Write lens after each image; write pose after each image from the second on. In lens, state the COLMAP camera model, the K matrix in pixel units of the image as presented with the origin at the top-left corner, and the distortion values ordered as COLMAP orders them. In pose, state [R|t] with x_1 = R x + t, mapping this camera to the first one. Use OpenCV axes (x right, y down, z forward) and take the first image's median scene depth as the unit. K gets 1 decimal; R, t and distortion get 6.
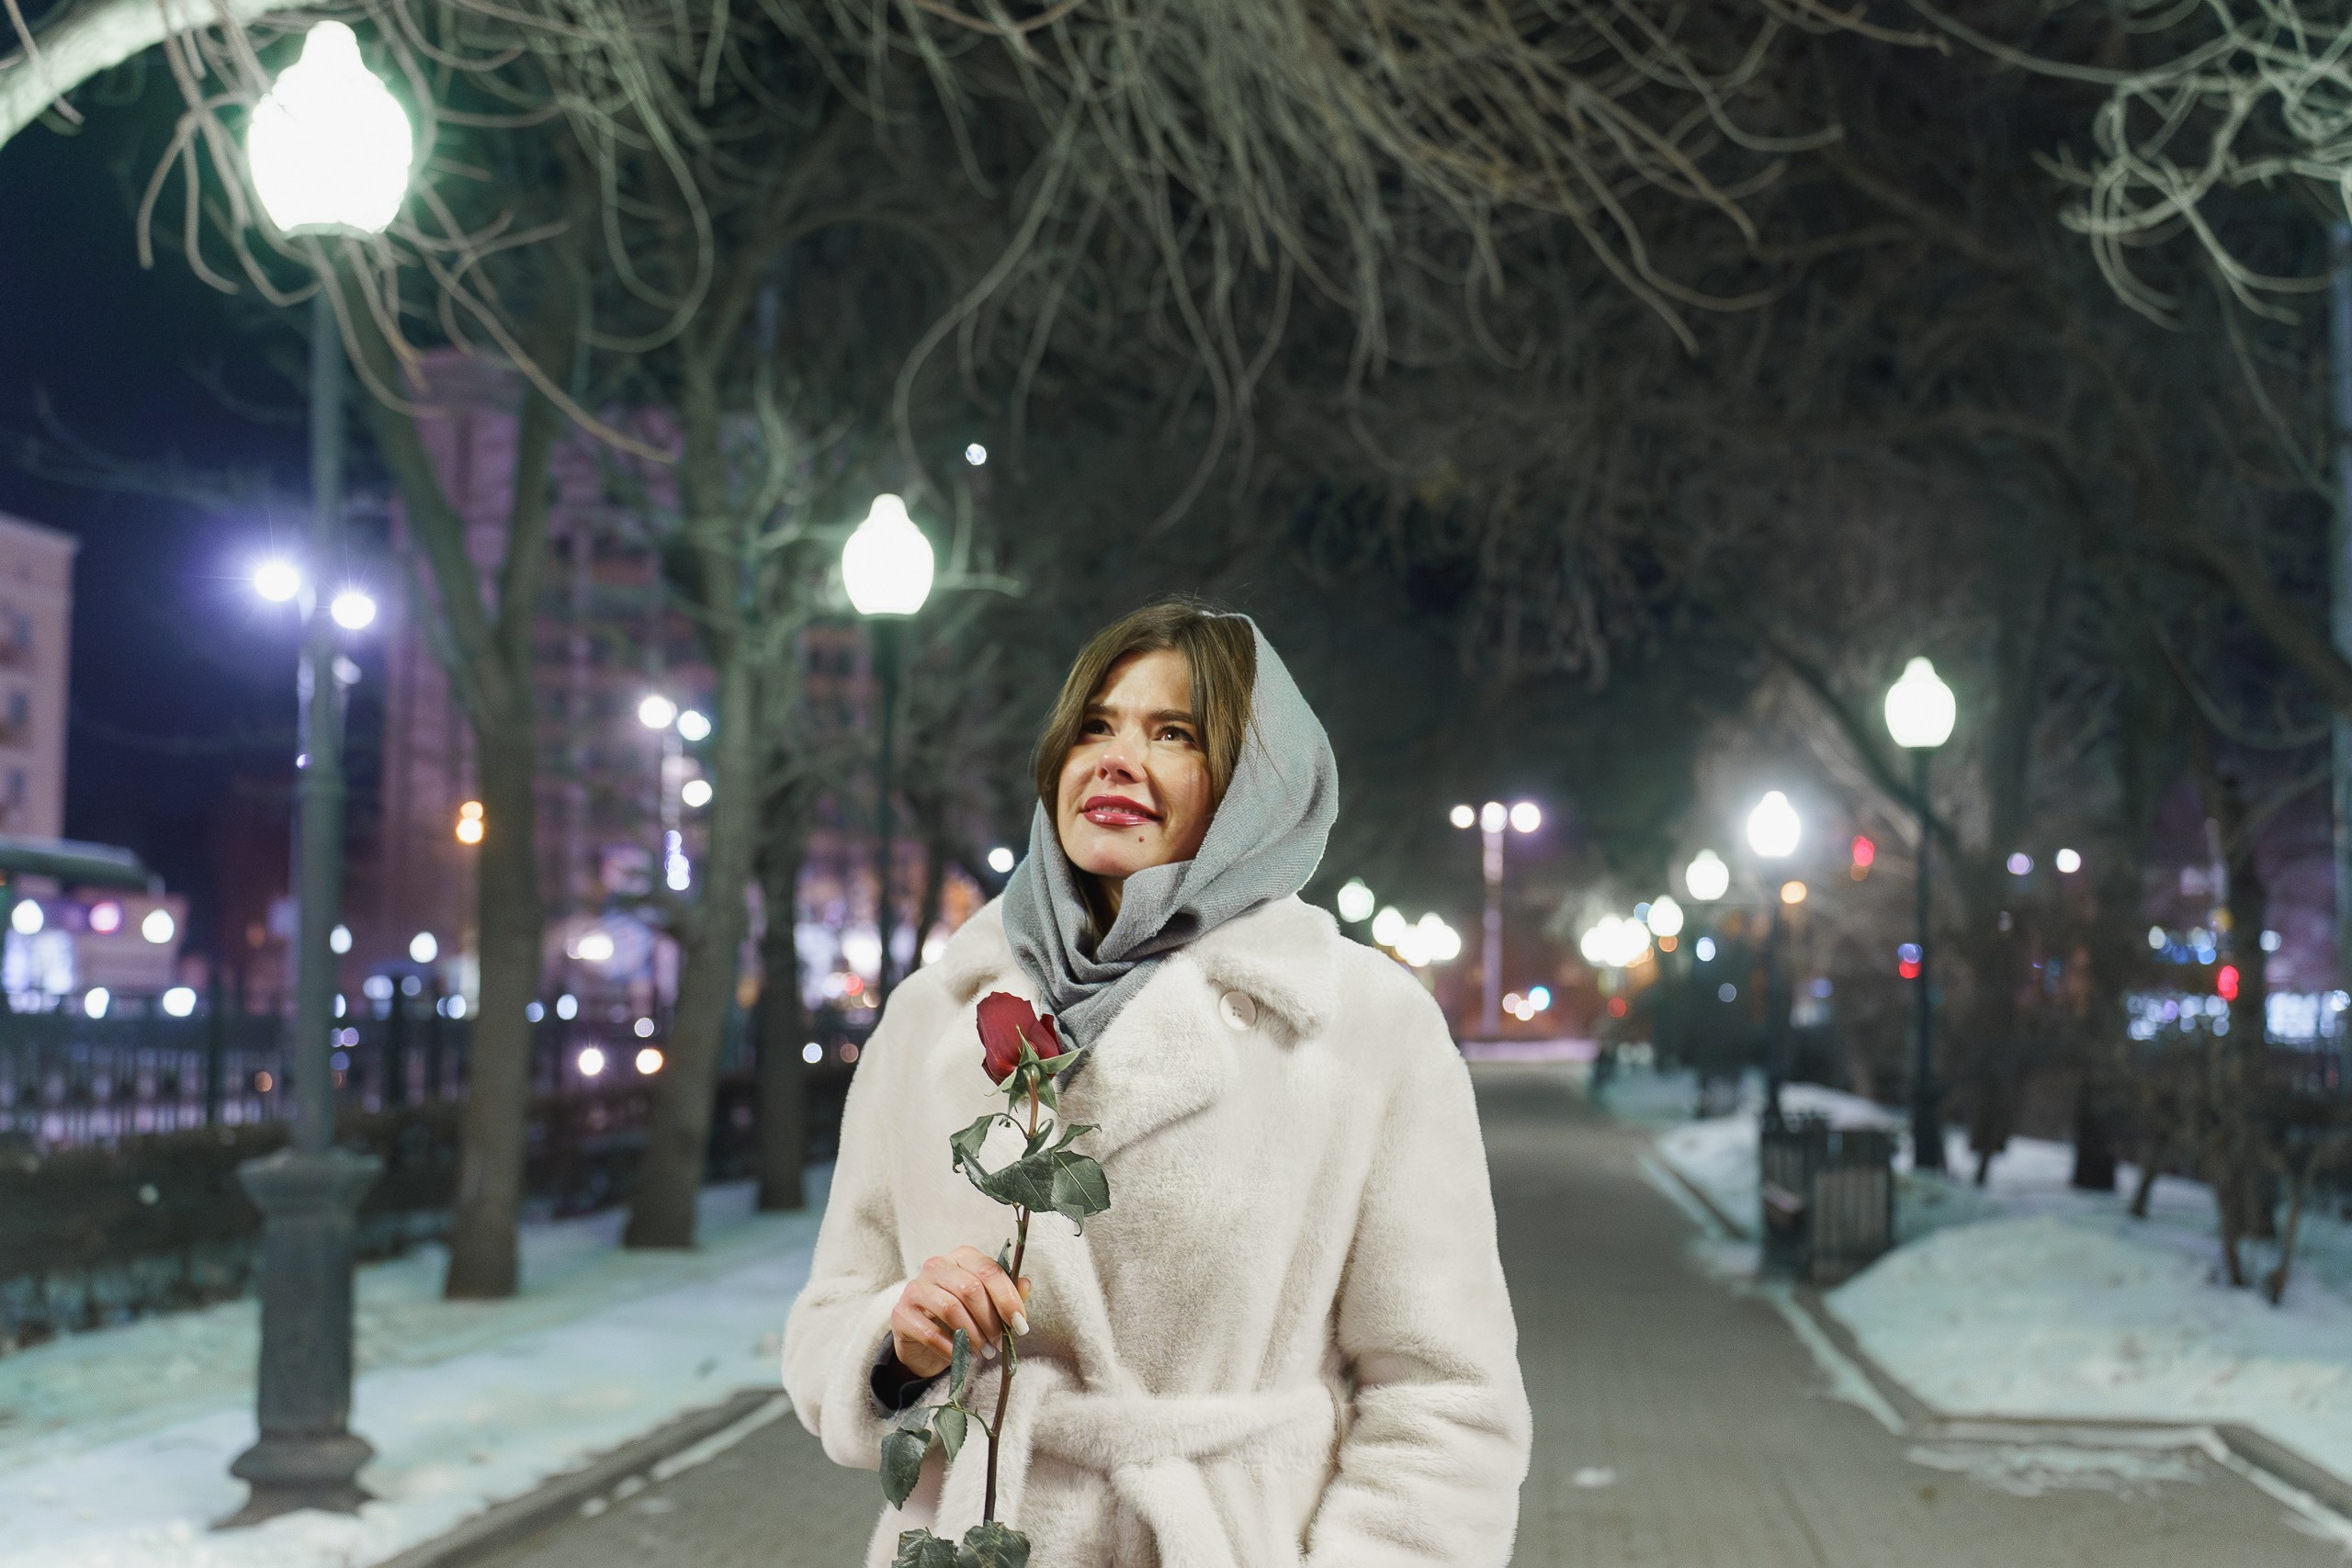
lens RADIAL K [[2891.0, 0, 1176.0], [0, 2891.0, 784.0], [0, 0, 1]] dist [-0.010942, 0.037099]
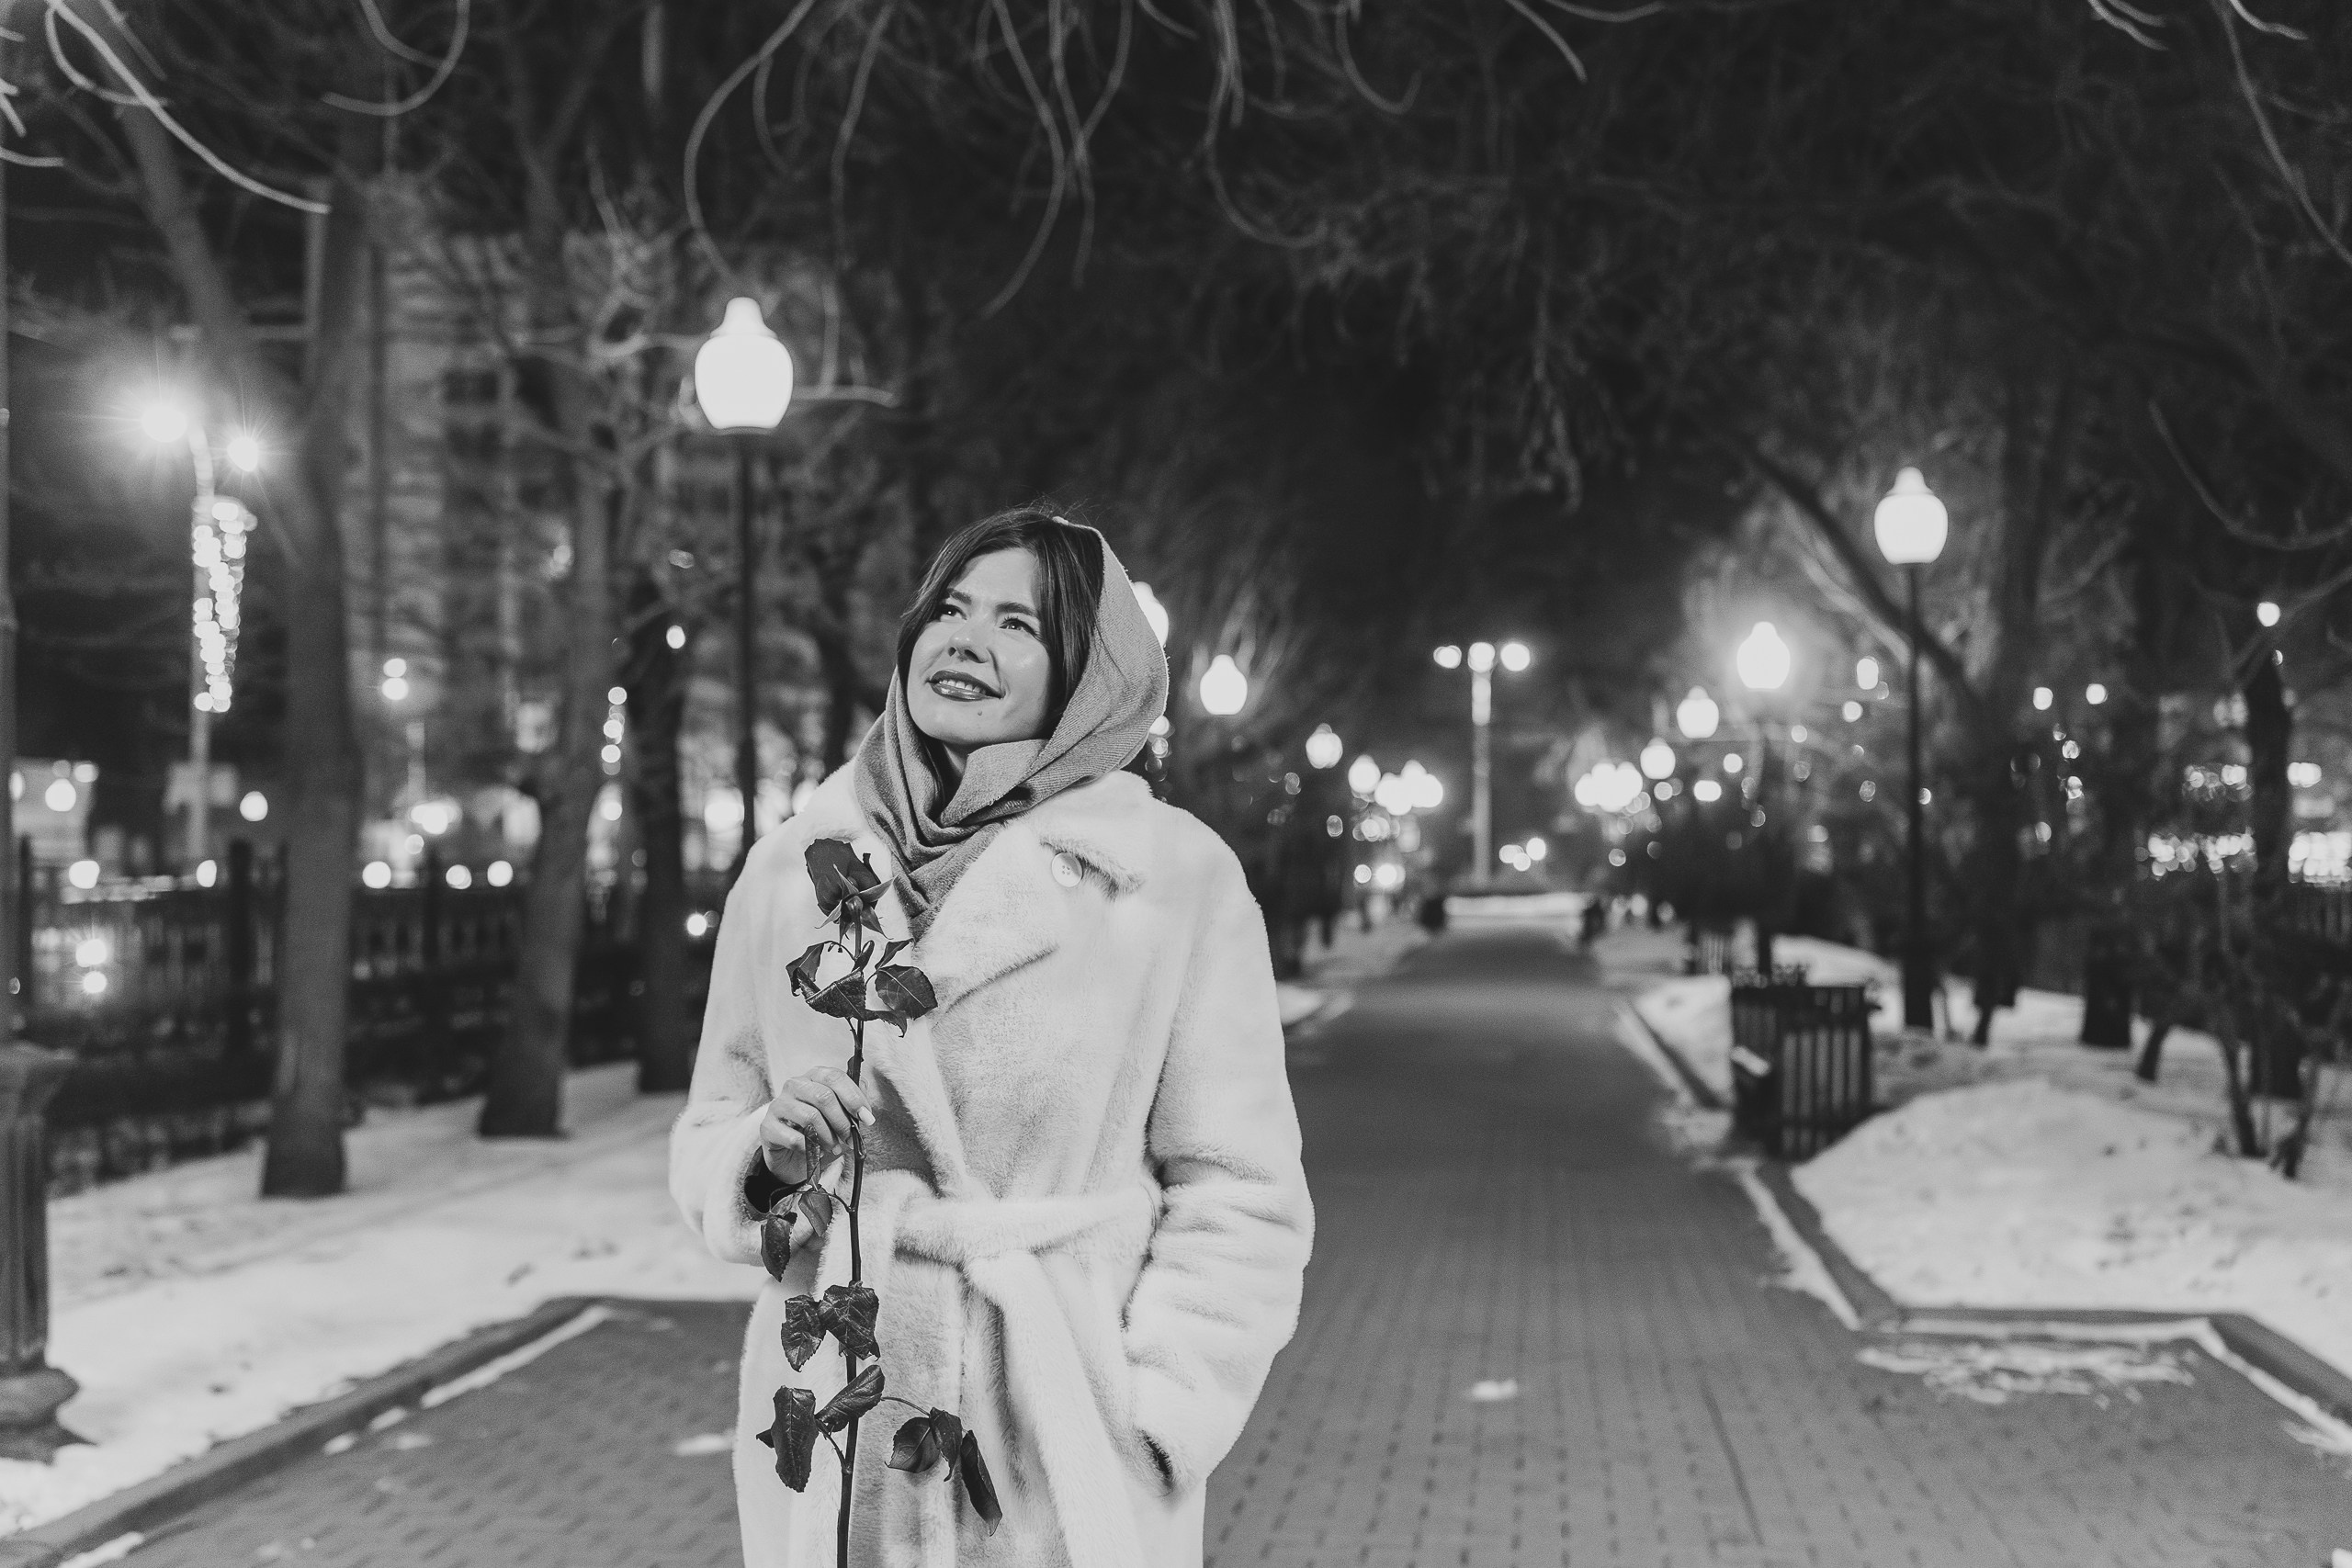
lens RADIAL K [[3013.7, 0, 1176.0], [0, 3013.7, 784.0], [0, 0, 1]] dist [0.018672, -0.010560]
pose [[0.999878, -0.015598, -0.000523, 0.033438], [0.015604, 0.998618, 0.050176, 0.006193], [-0.000261, -0.050178, 0.998740, 0.062599]]
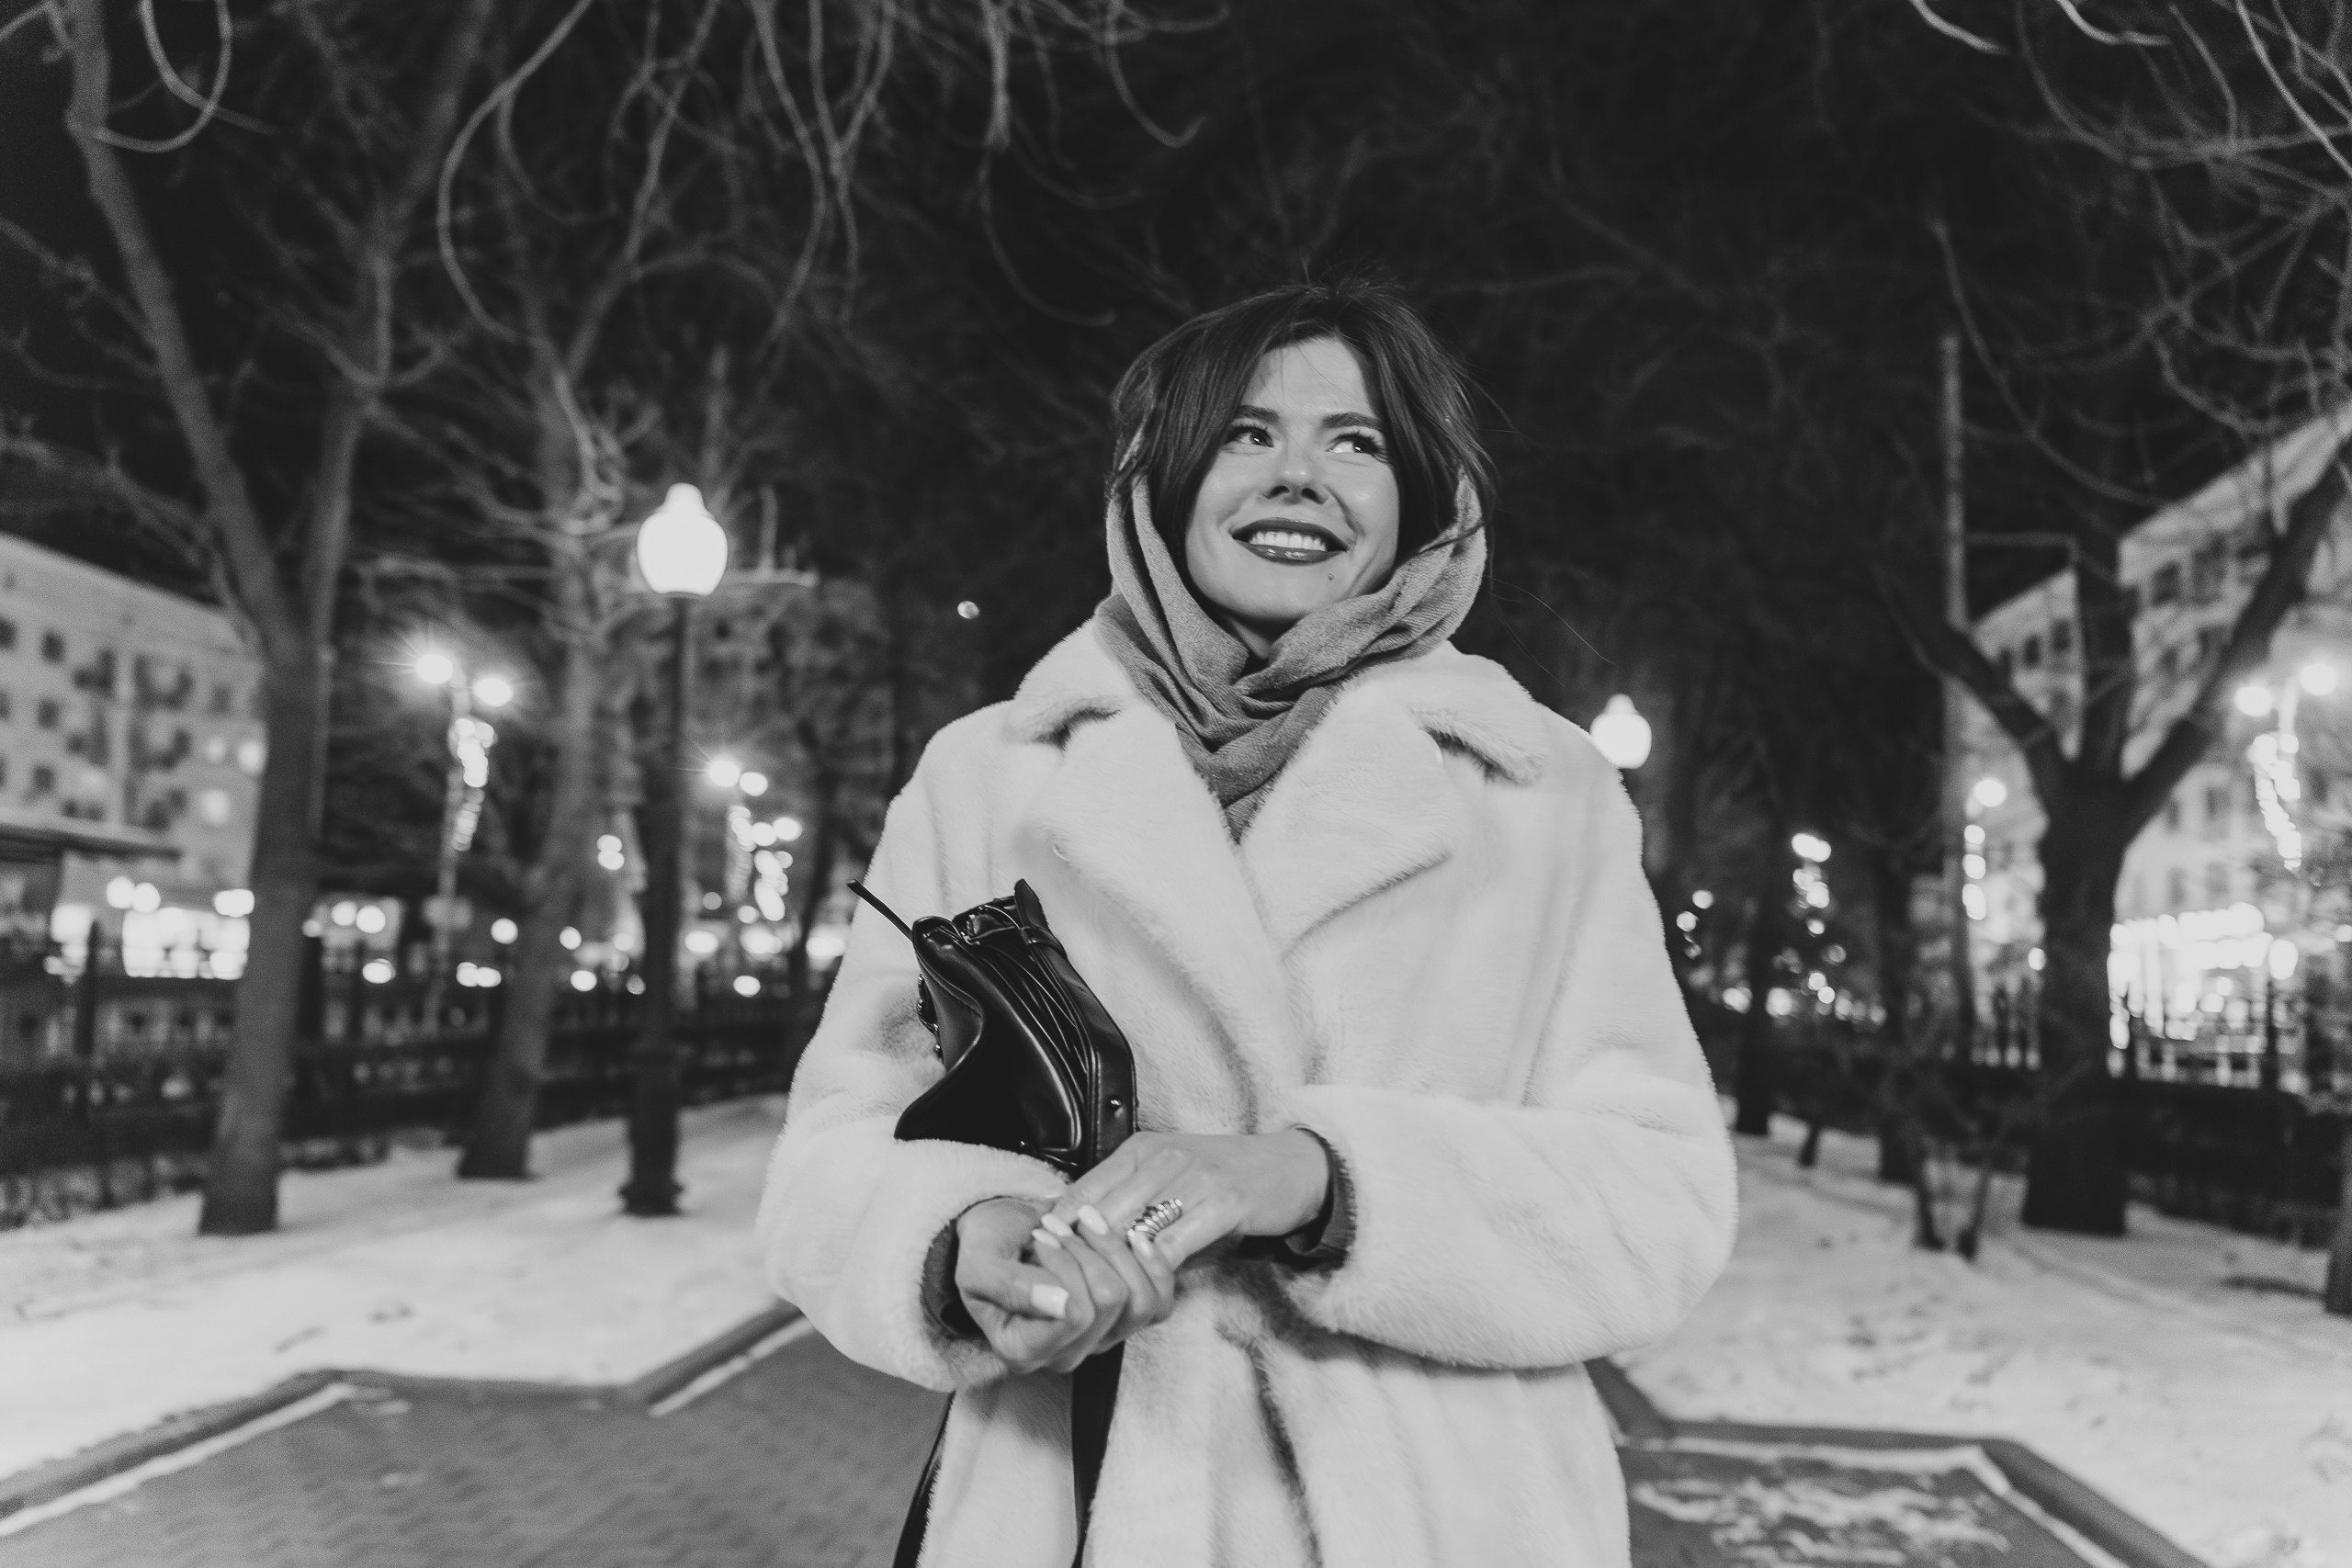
lens RADIAL K [[1804.4, 0, 1186.8], [0, 1804.4, 802.9], [0, 0, 1]] dist [-0.005062, -0.003030]
pose [[0.999511, 0.017771, 0.025720, 0.075420], [-0.016982, 0.999389, -0.030558, 0.037135], [-0.026247, 0.030107, 0.999202, 0.332547]]
